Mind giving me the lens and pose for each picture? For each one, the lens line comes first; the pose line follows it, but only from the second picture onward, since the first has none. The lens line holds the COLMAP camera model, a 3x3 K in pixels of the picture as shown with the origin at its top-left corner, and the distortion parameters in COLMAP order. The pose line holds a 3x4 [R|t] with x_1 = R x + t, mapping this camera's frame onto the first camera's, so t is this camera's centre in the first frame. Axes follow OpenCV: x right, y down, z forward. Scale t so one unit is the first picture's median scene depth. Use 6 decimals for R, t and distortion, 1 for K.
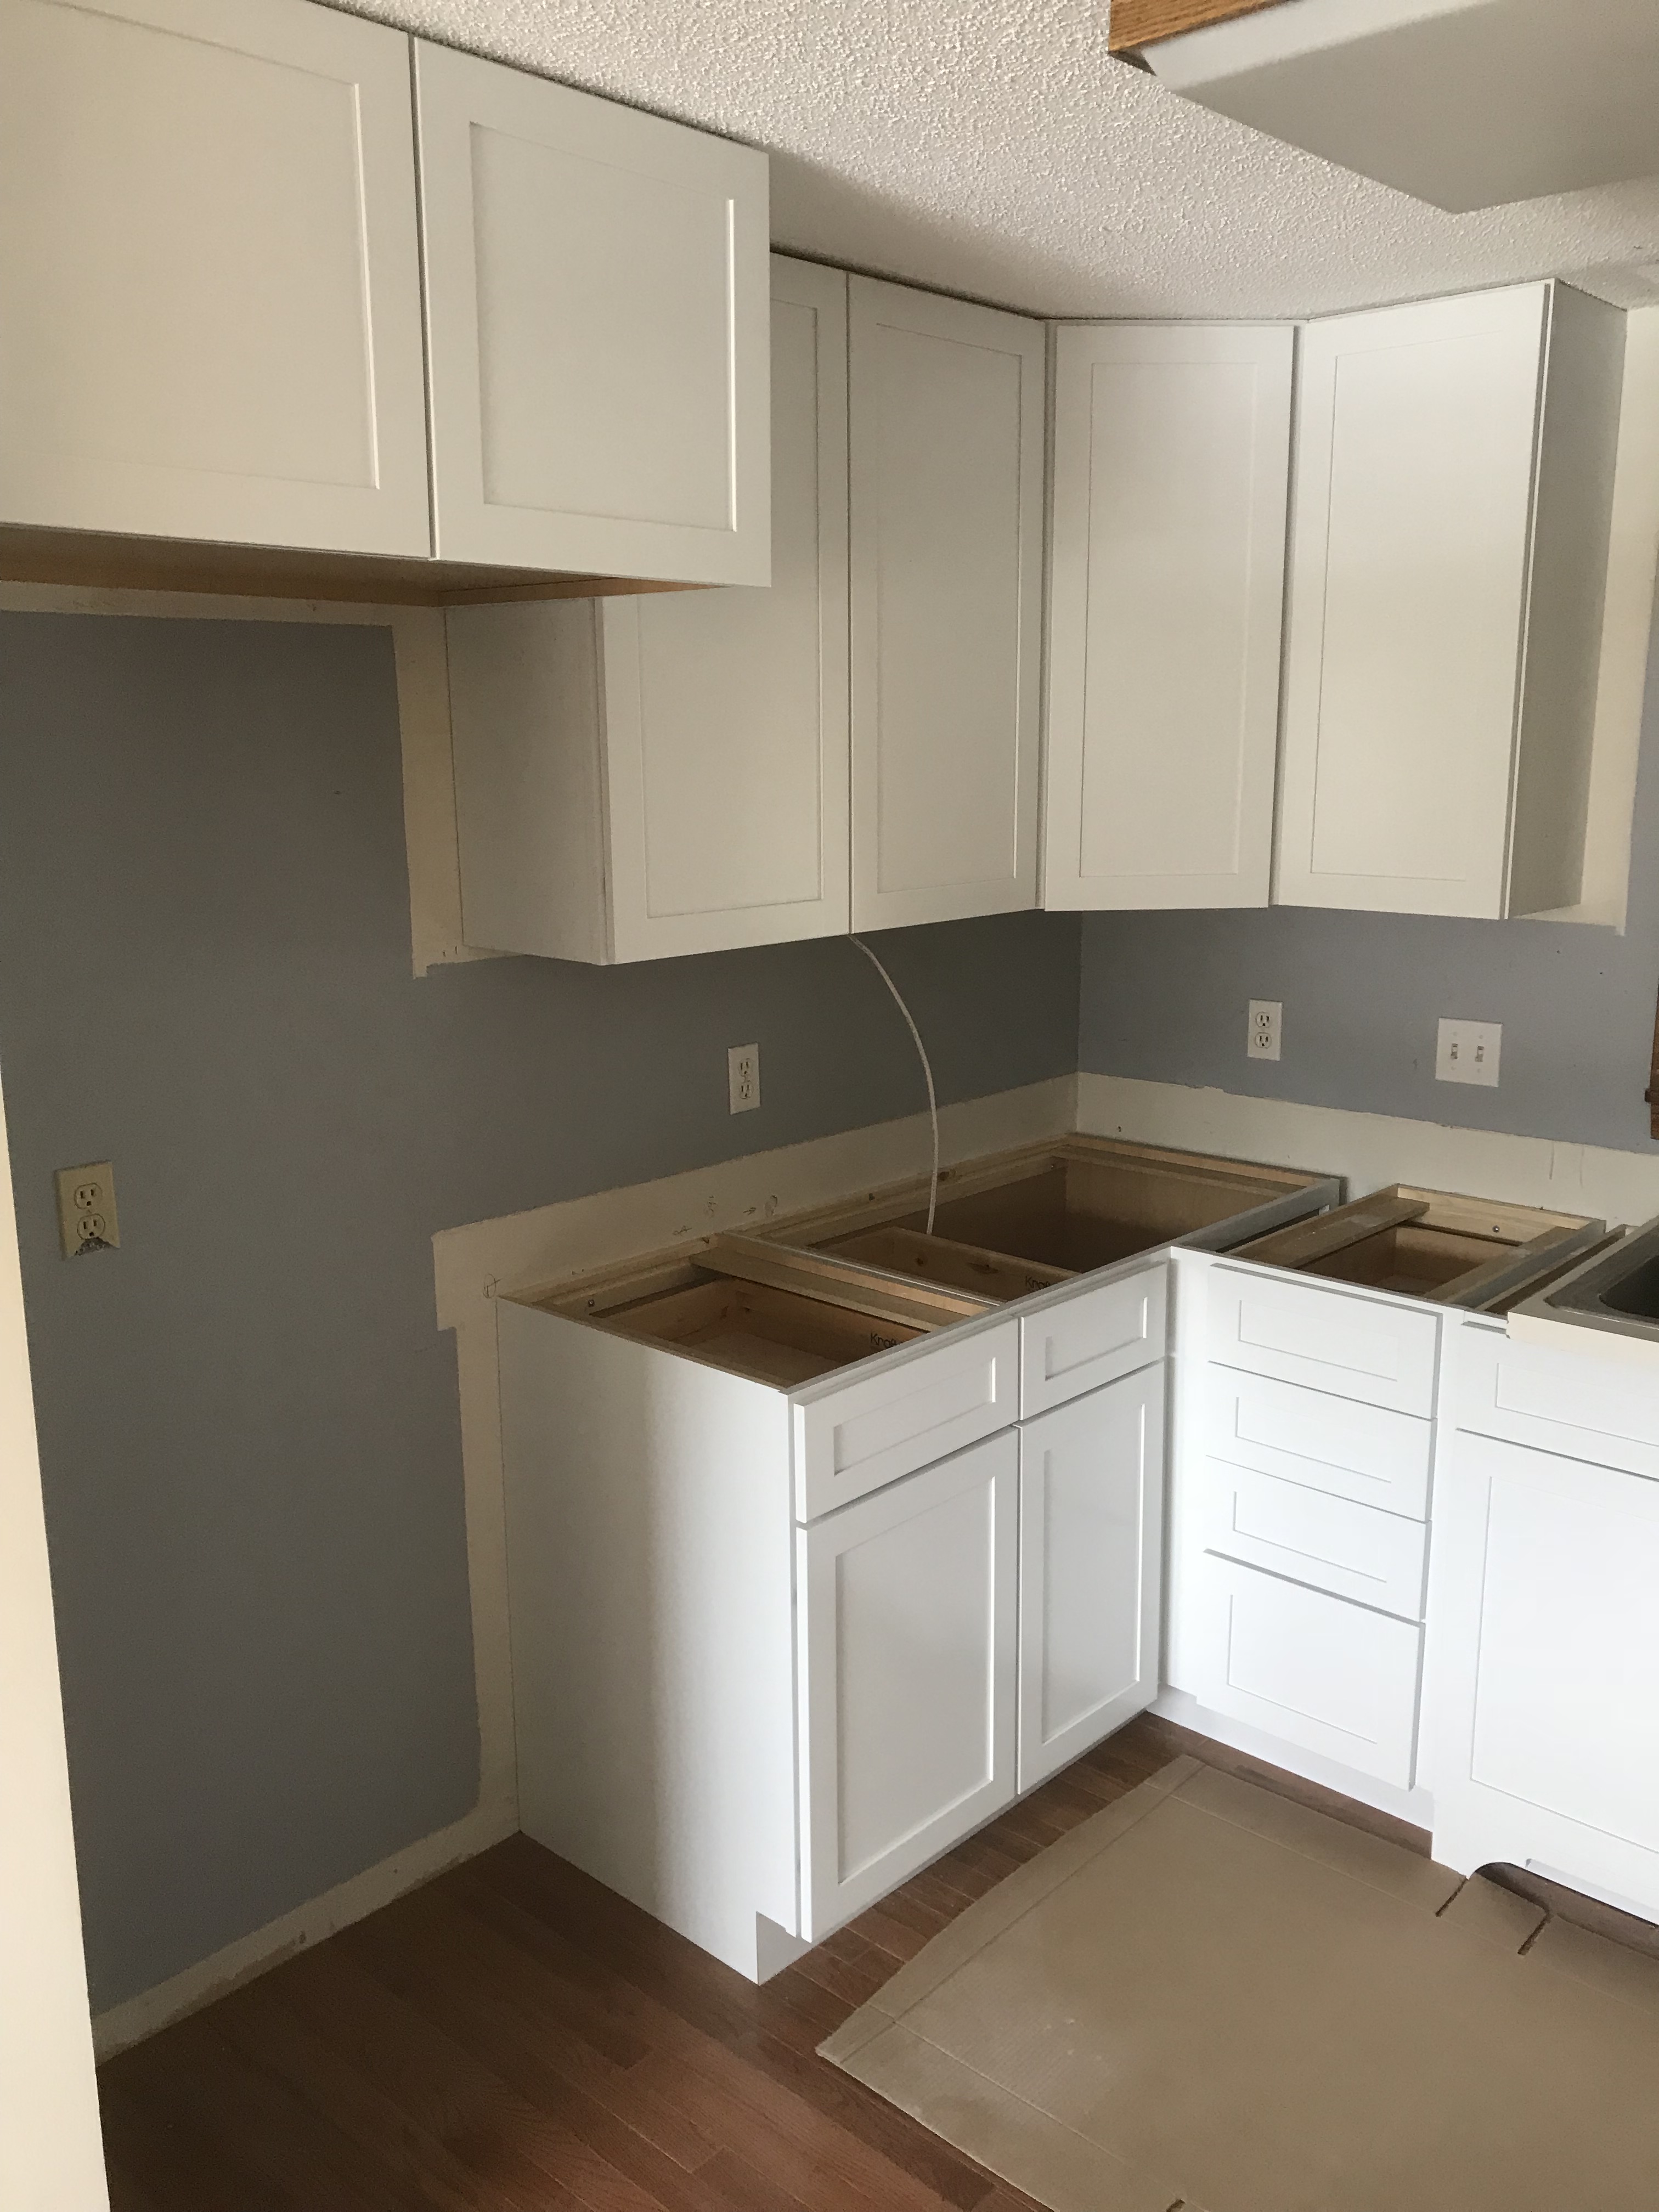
lens RADIAL K [[1775.3, 0, 833.4], [0, 1775.3, 1101.9], [0, 0, 1]] dist [0.036884, -0.033467]
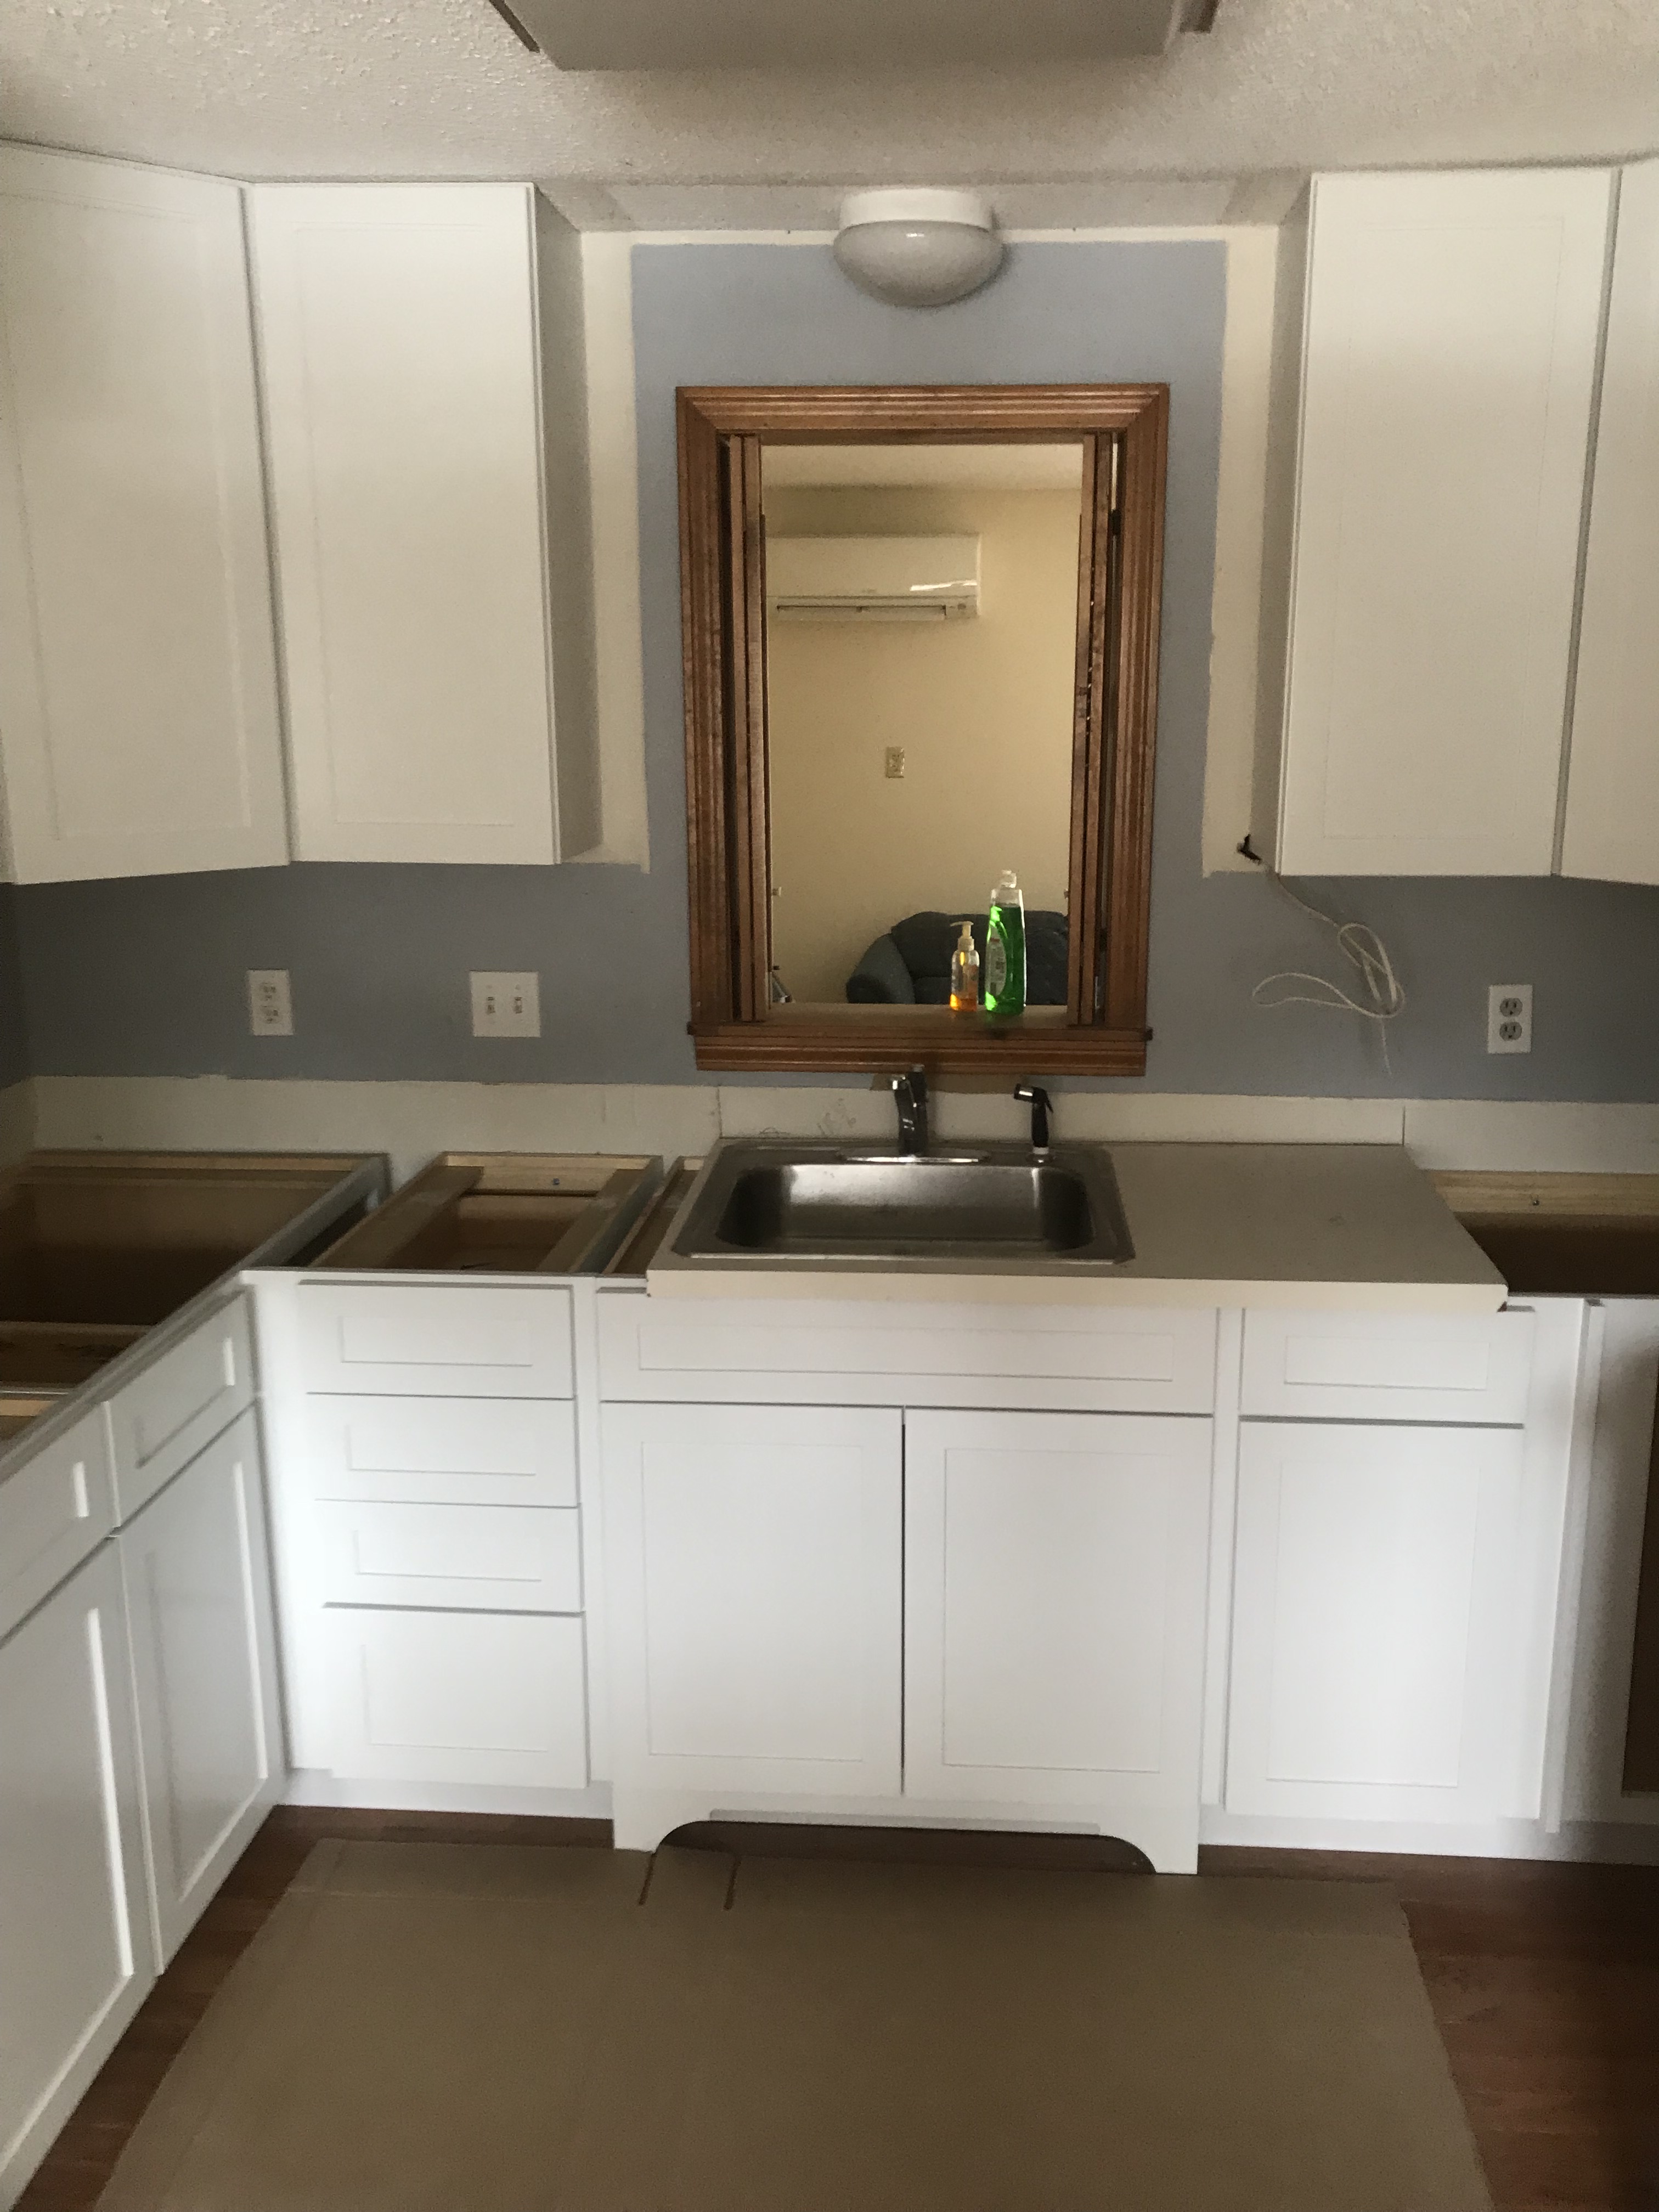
lens RADIAL K [[1775.3, 0, 858.2], [0, 1775.3, 1072.6], [0, 0, 1]] dist [0.036884, -0.033467]
pose [[0.778282, -0.133543, 0.613550, -0.088808], [0.123686, 0.990583, 0.058712, -0.025111], [-0.615613, 0.030193, 0.787470, 0.142373]]
